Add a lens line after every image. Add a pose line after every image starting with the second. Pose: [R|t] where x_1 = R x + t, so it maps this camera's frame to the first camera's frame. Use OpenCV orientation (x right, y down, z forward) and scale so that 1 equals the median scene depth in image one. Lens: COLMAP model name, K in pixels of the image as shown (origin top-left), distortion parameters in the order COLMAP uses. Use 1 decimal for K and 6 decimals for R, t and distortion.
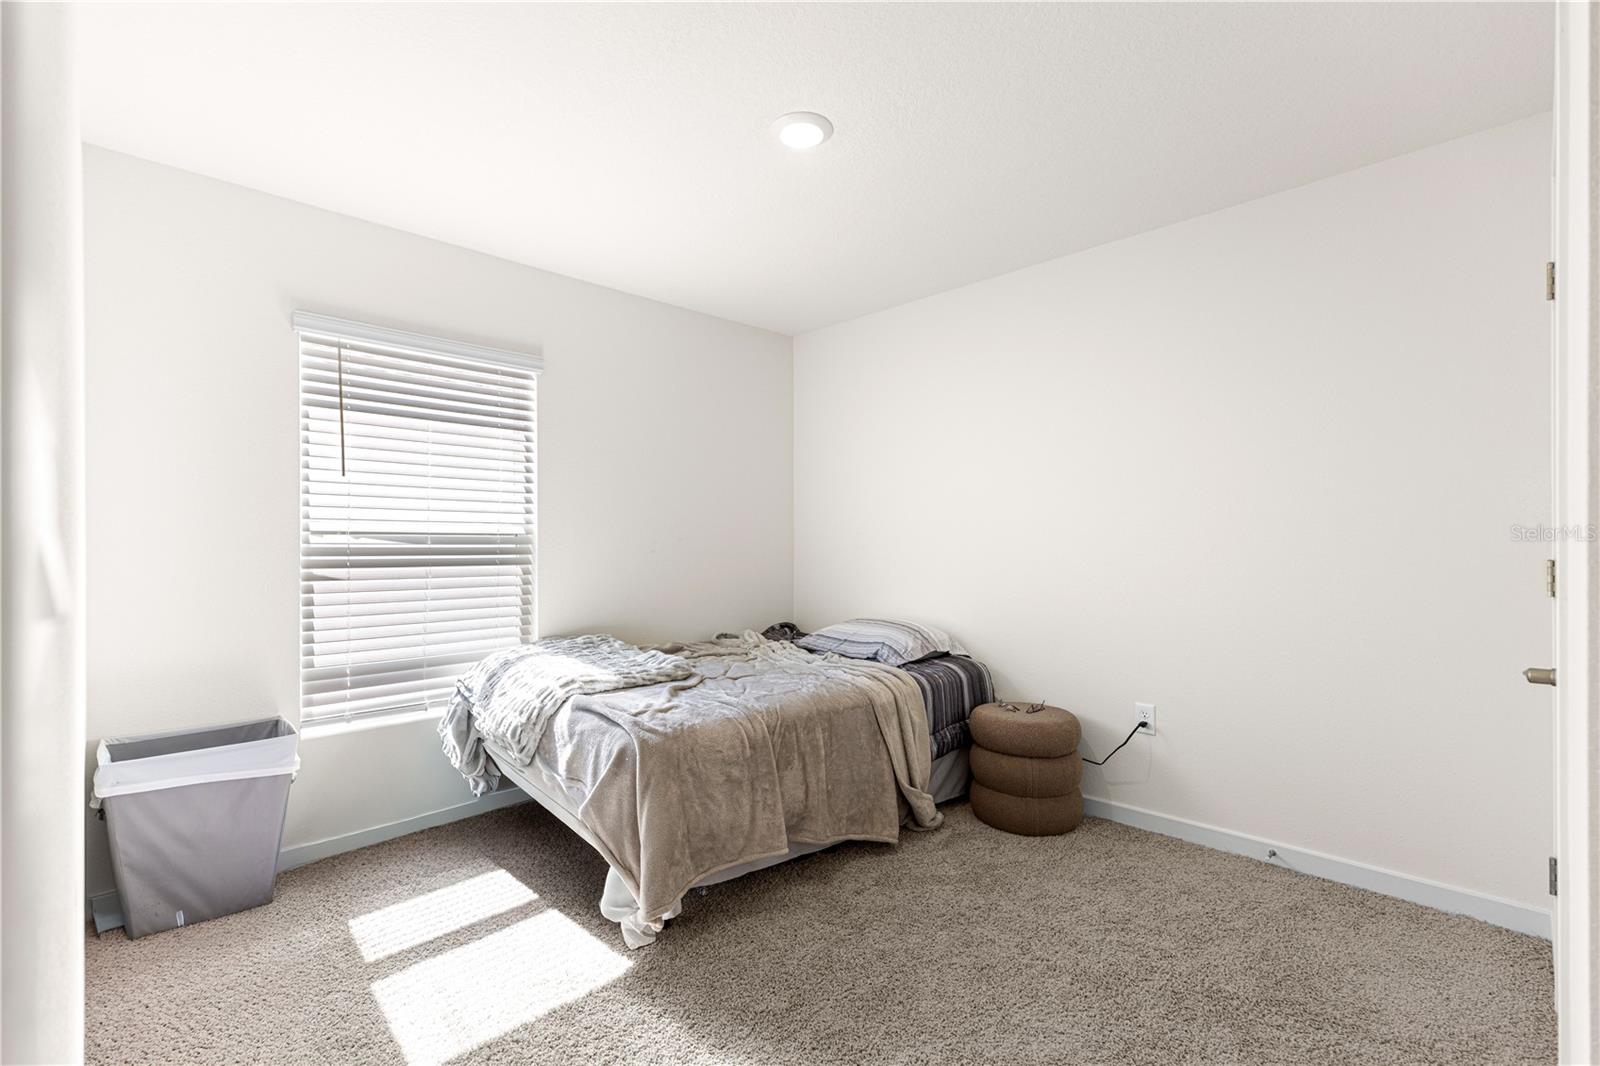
lens RADIAL K [[720.1, 0, 796.0], [0, 720.1, 540.0], [0, 0, 1]] dist [0.007886, -0.000096]
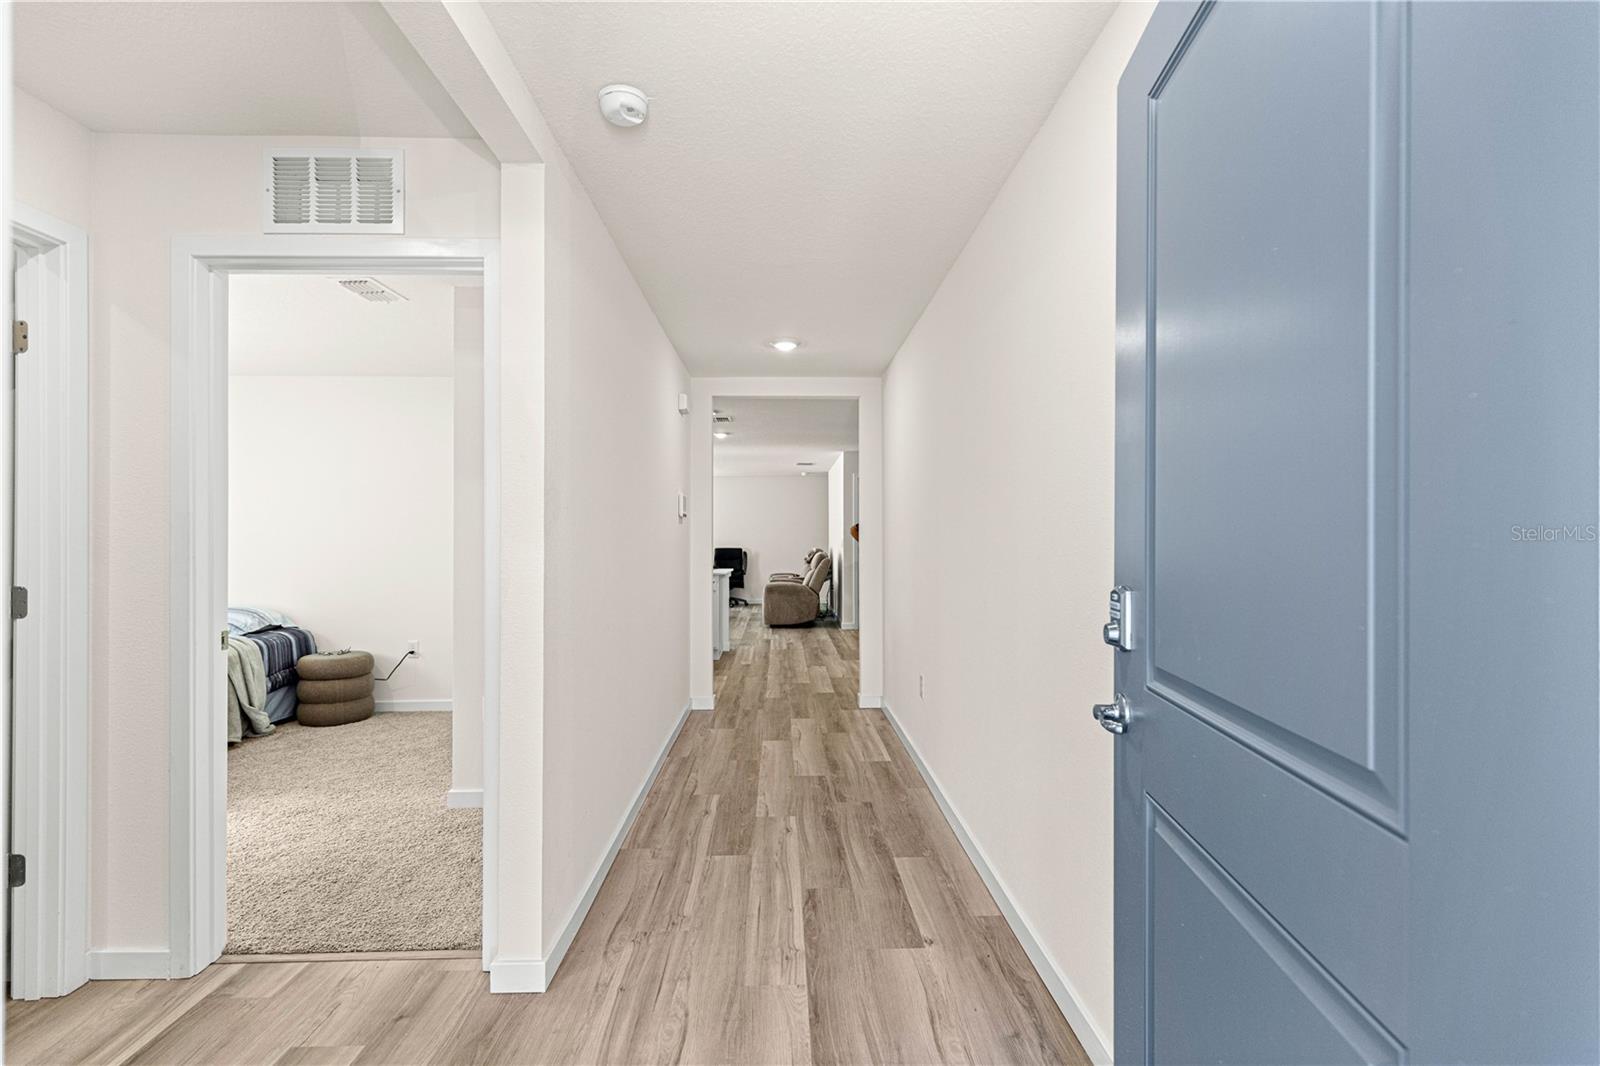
lens RADIAL K [[720.1, 0, 796.0], [0, 720.1, 540.0], [0, 0, 1]] dist [0.007886, -0.000096]
pose [[0.681172, 0.003288, 0.732116, -0.188064], [-0.005819, 0.999983, 0.000923, -0.033526], [-0.732101, -0.004889, 0.681179, -0.948136]]
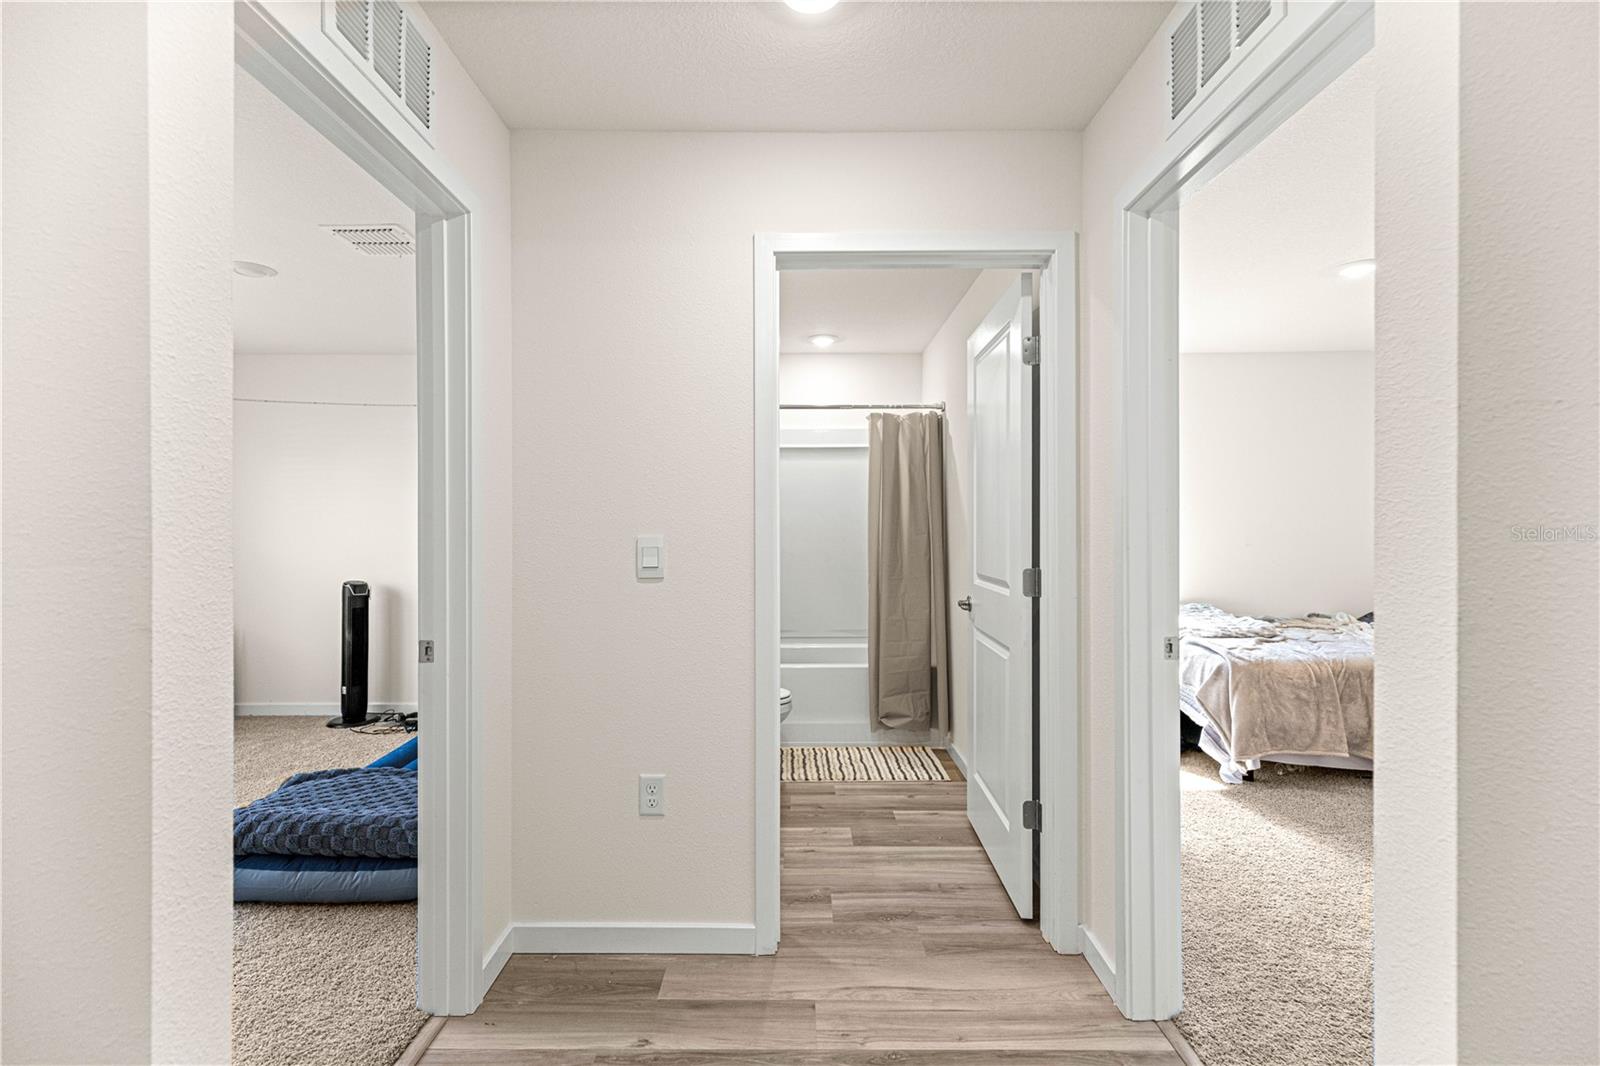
lens RADIAL K [[716.0, 0, 793.2], [0, 716.0, 525.6], [0, 0, 1]] dist [0.002752, 0.000120]
pose [[0.712187, 0.003071, -0.701983, 0.170214], [0.001522, 0.999981, 0.005919, -0.037950], [0.701988, -0.005284, 0.712169, -0.677533]]
